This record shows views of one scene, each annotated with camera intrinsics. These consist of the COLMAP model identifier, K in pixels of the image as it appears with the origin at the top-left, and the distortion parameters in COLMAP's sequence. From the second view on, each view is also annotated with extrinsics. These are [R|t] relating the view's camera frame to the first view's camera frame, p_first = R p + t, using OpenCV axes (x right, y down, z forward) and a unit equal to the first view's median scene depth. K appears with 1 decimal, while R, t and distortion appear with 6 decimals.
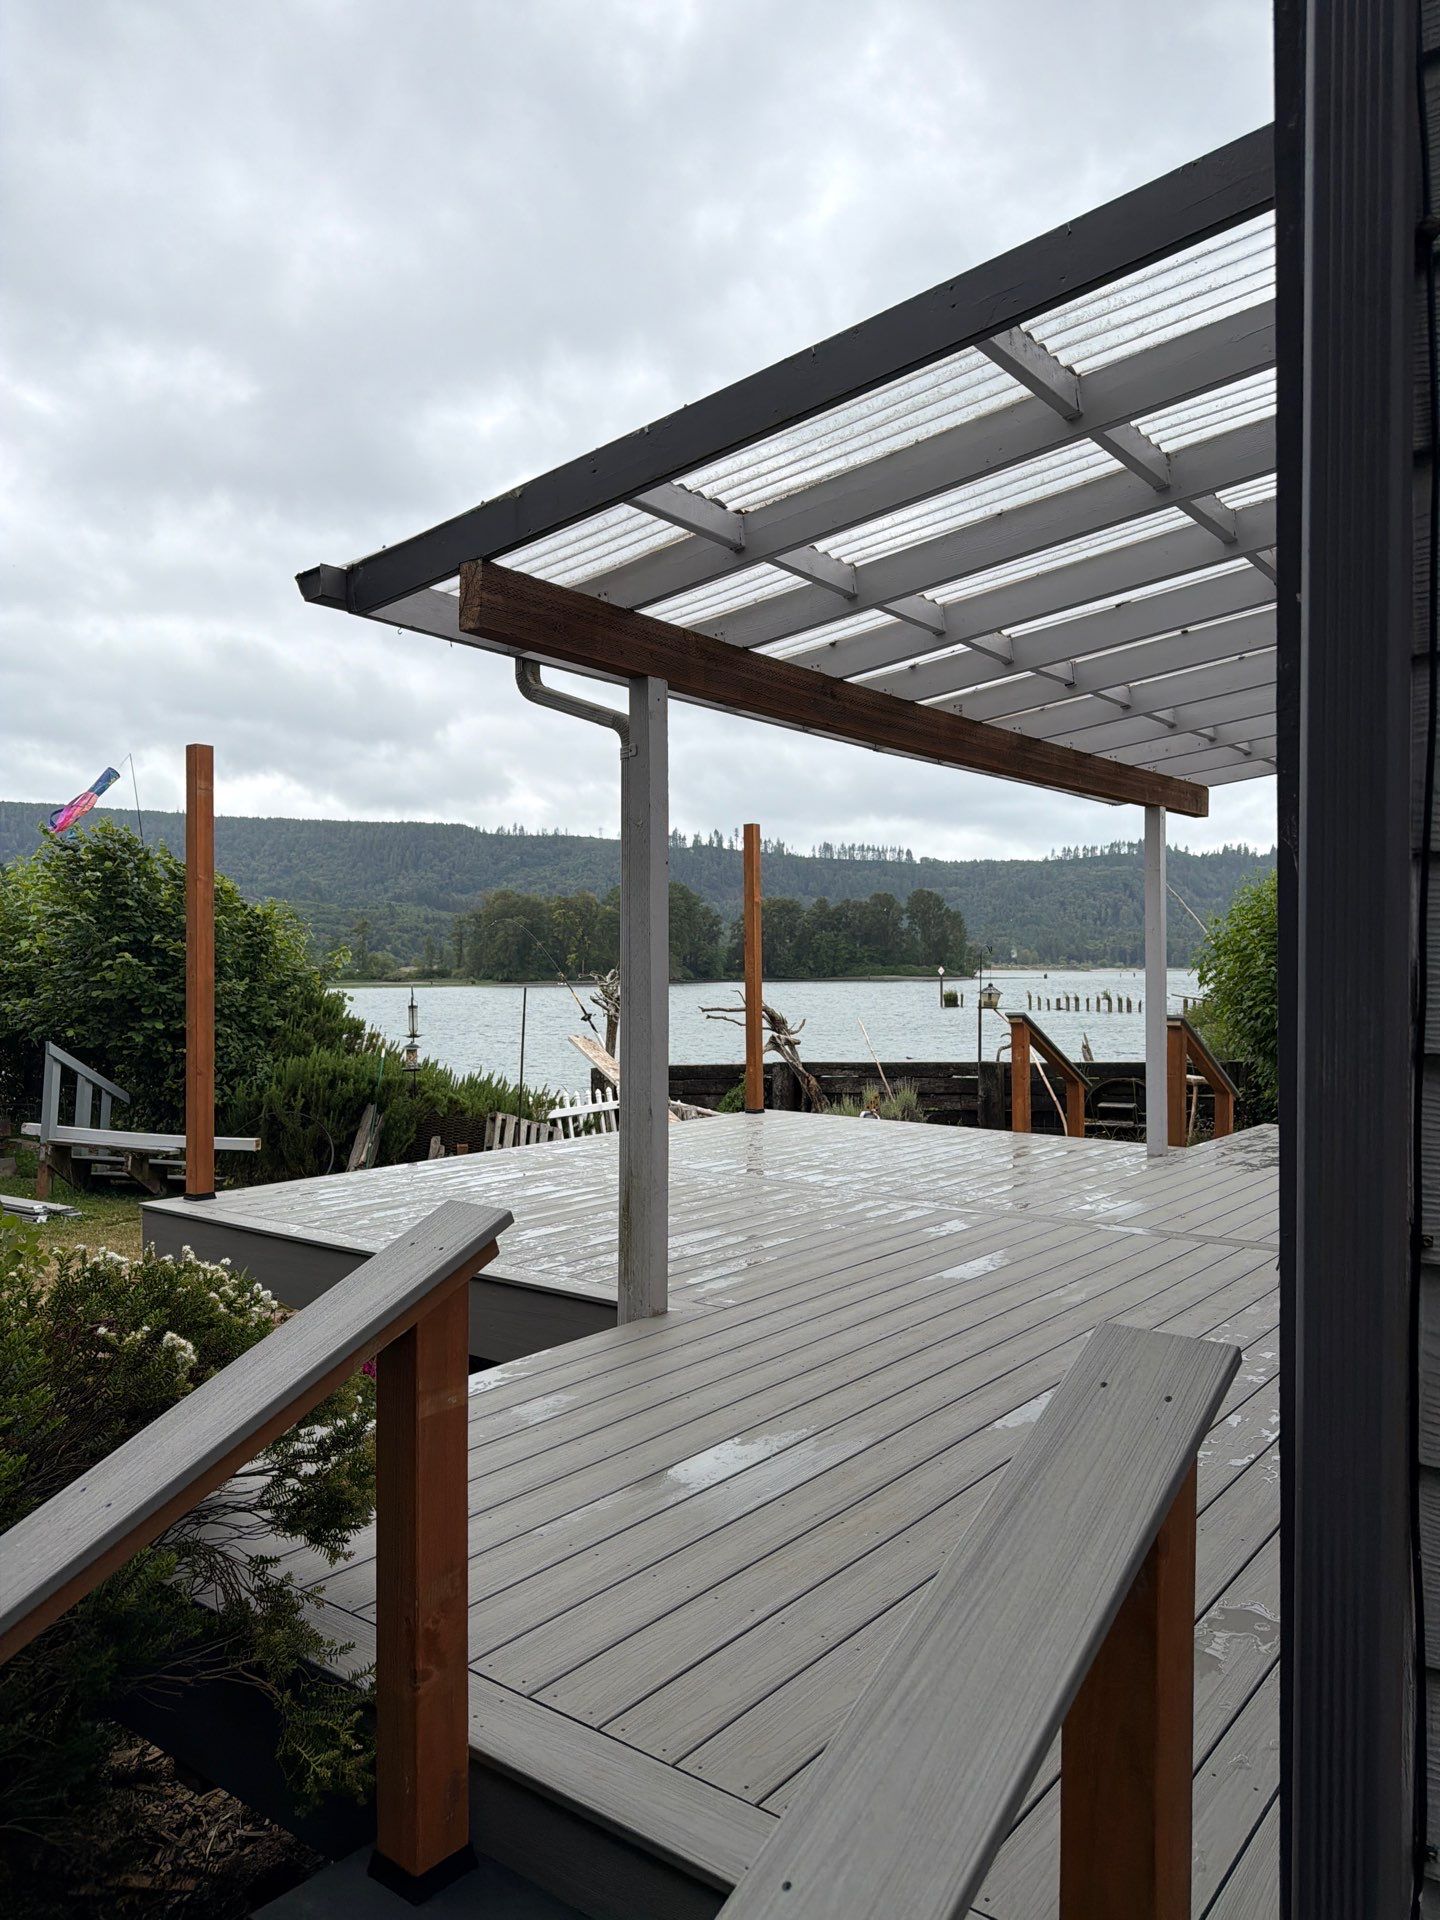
lens RADIAL K [[1323.9, 0, 719.6], [0, 1323.9, 963.5], [0, 0, 1]] dist [0.168722, -0.361677]
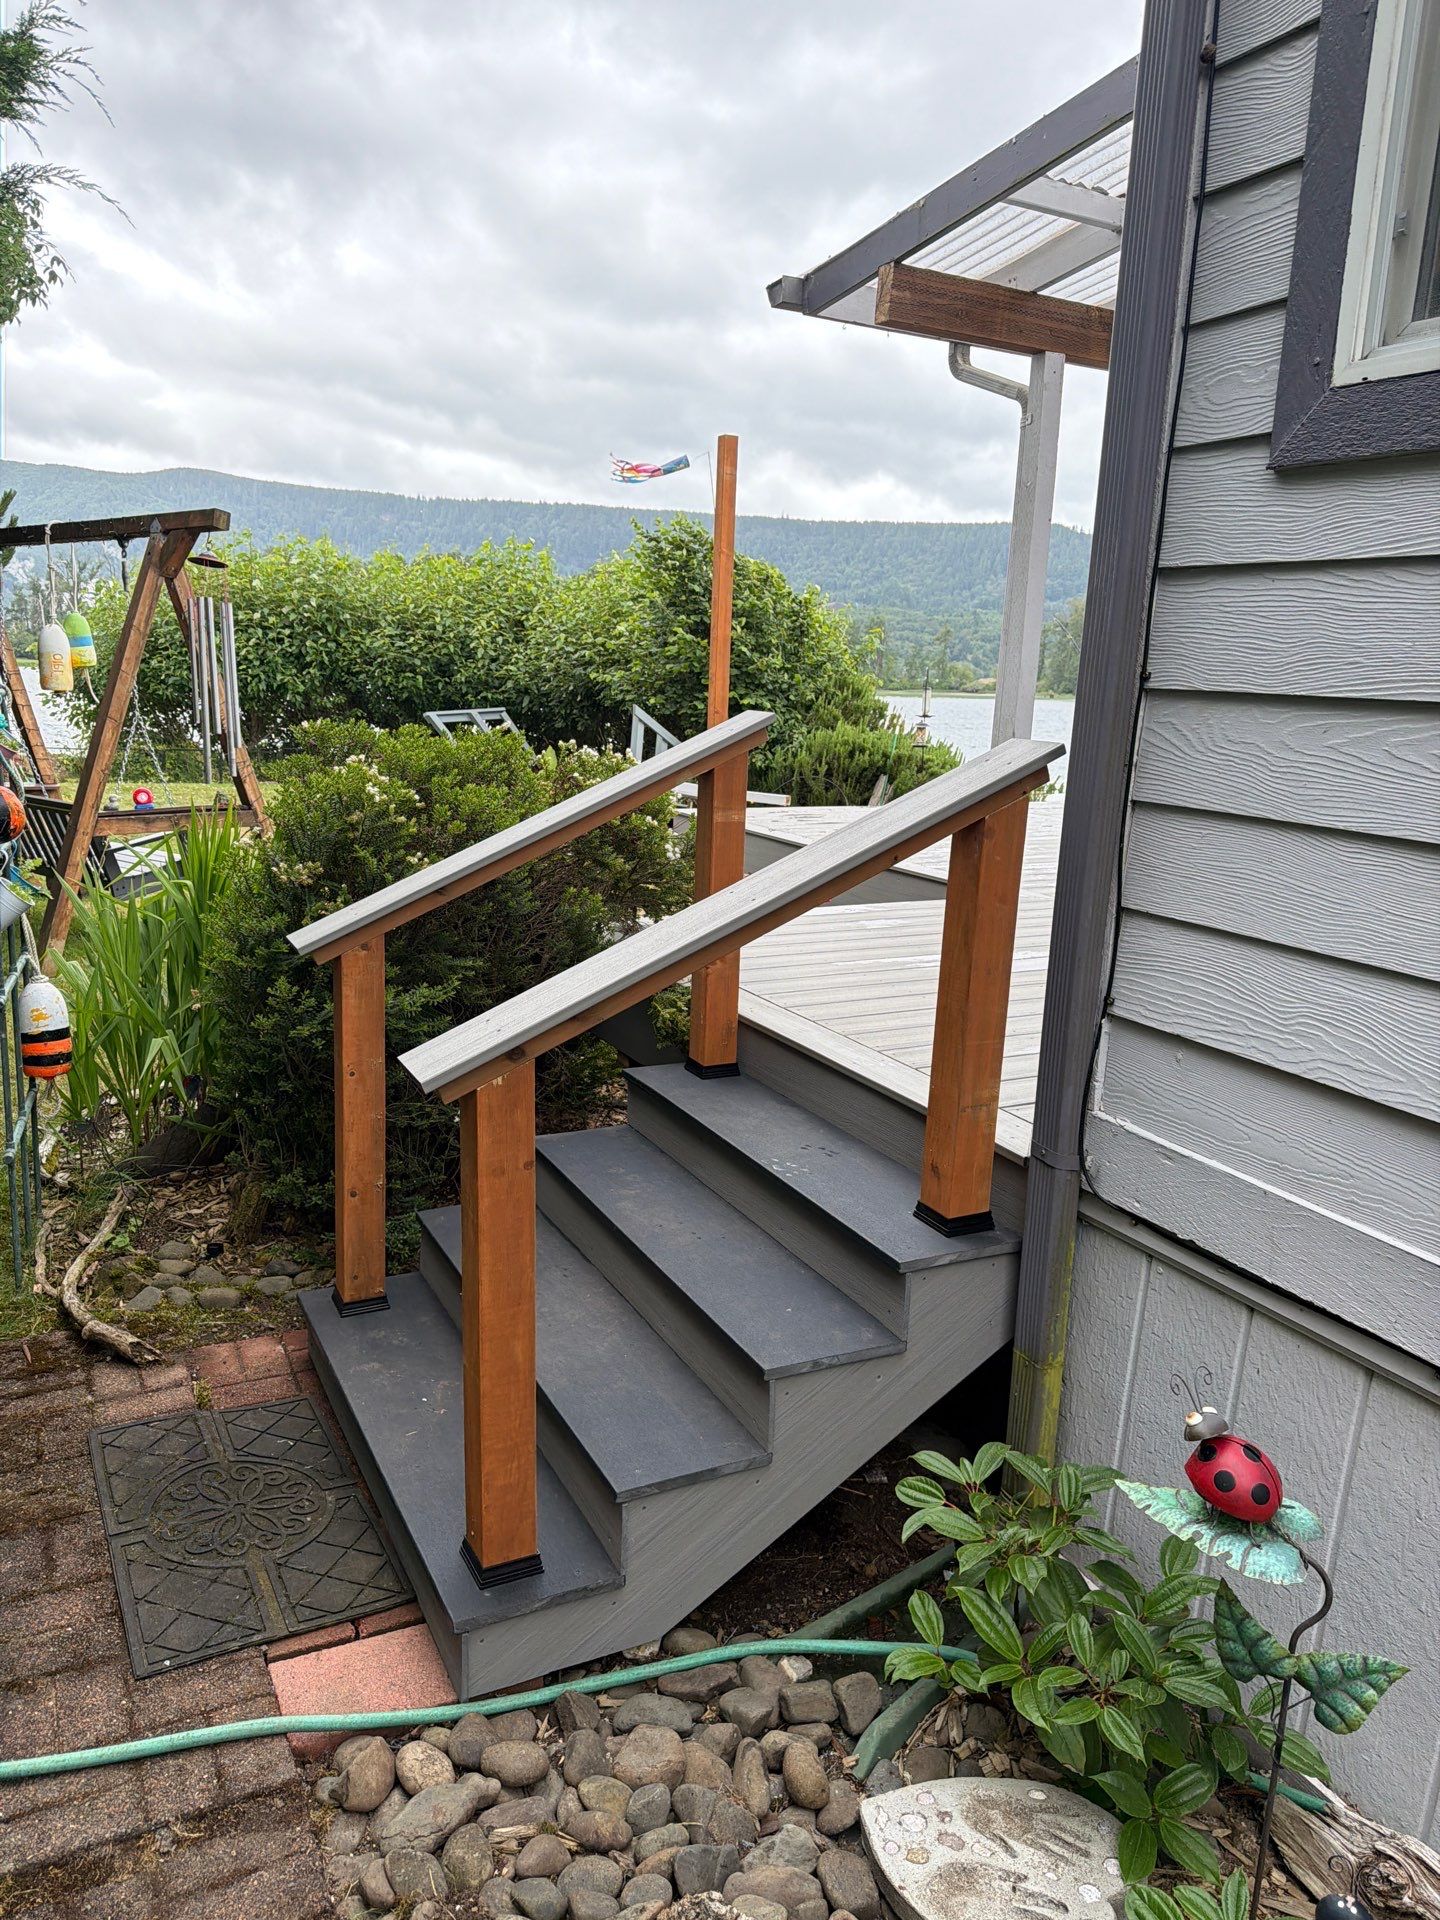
lens RADIAL K [[1323.9, 0, 719.6], [0, 1323.9, 963.5], [0, 0, 1]] dist [0.168722, -0.361677]
pose [[0.911503, 0.115496, -0.394745, 0.081972], [-0.029998, 0.975875, 0.216257, 0.022617], [0.410199, -0.185277, 0.892978, -0.100798]]
